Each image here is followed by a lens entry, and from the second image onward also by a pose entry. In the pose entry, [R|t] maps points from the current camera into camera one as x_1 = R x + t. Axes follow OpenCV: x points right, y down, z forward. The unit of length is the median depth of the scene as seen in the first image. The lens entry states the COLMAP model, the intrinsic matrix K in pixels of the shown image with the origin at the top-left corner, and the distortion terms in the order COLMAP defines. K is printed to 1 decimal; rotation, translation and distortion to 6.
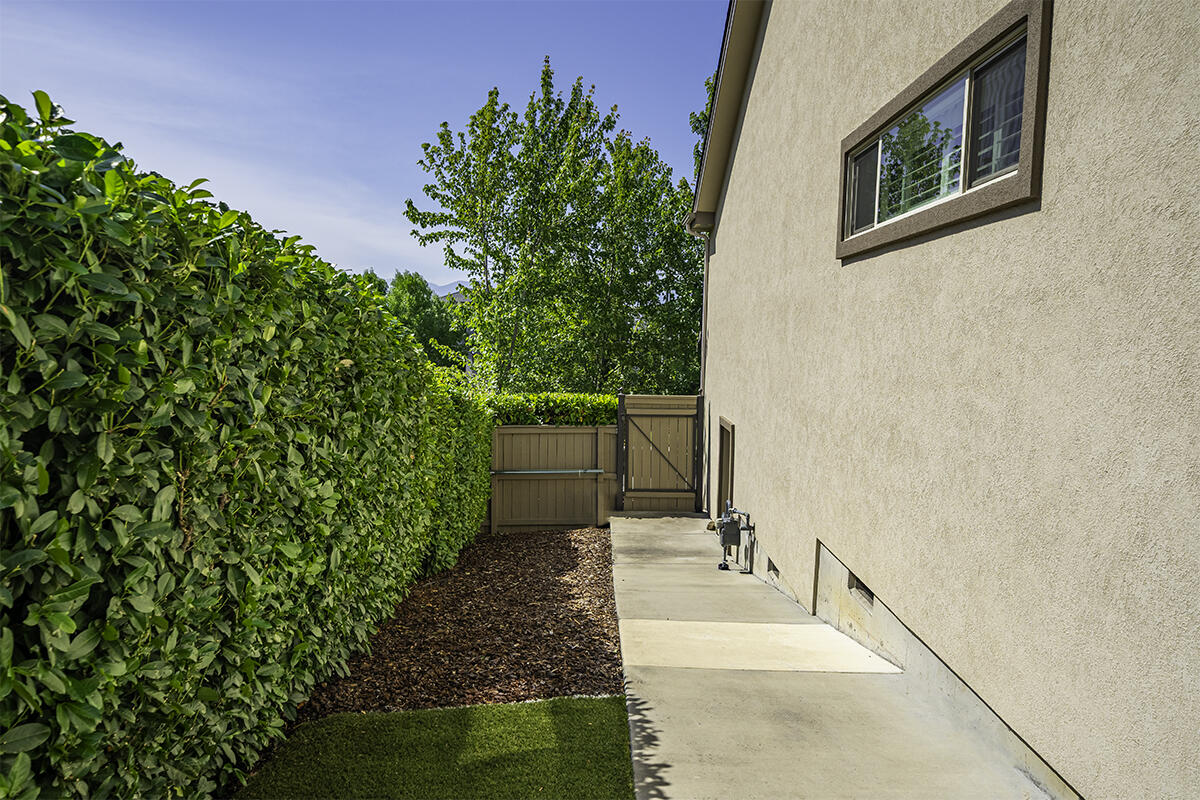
lens RADIAL K [[828.3, 0, 598.4], [0, 828.3, 402.1], [0, 0, 1]] dist [0.005181, 0.005936]
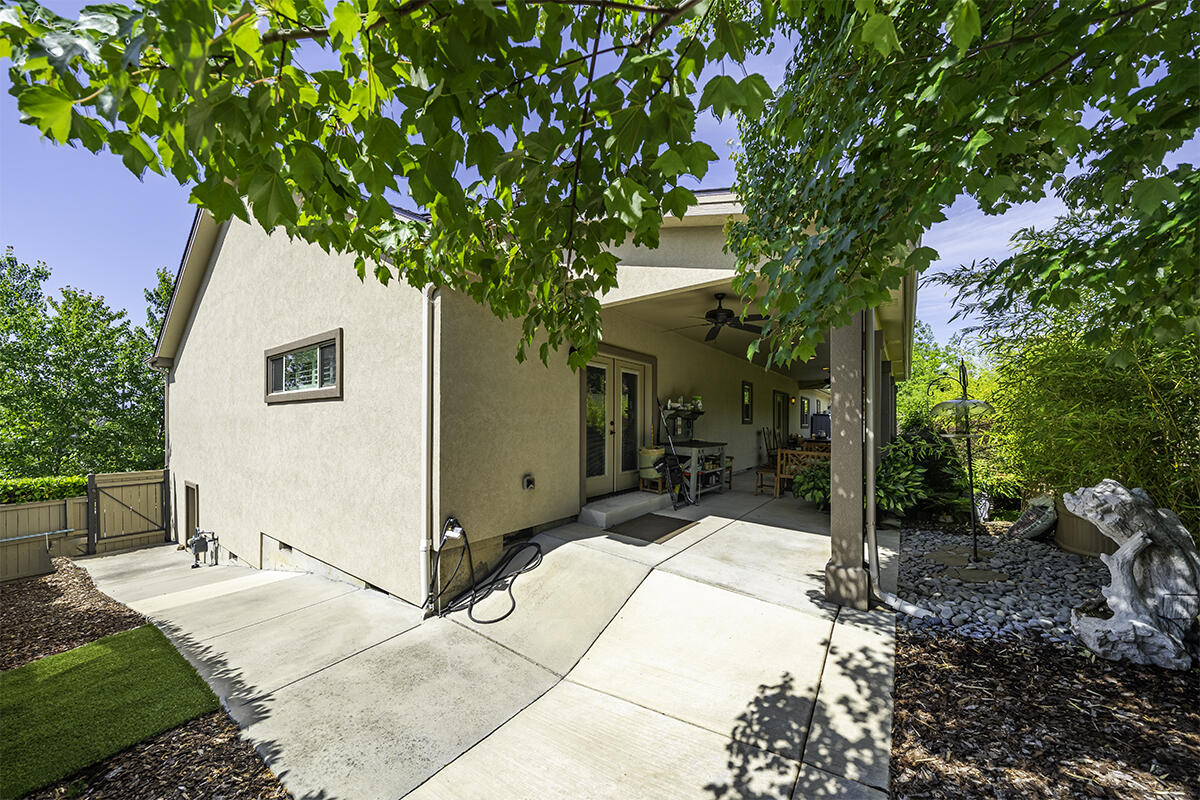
lens RADIAL K [[417.3, 0, 594.5], [0, 417.3, 422.3], [0, 0, 1]] dist [-0.004274, -0.000505]
pose [[0.583531, -0.022209, 0.811787, -0.060950], [0.081414, 0.996190, -0.031268, -0.007688], [-0.808000, 0.084337, 0.583116, -0.213059]]
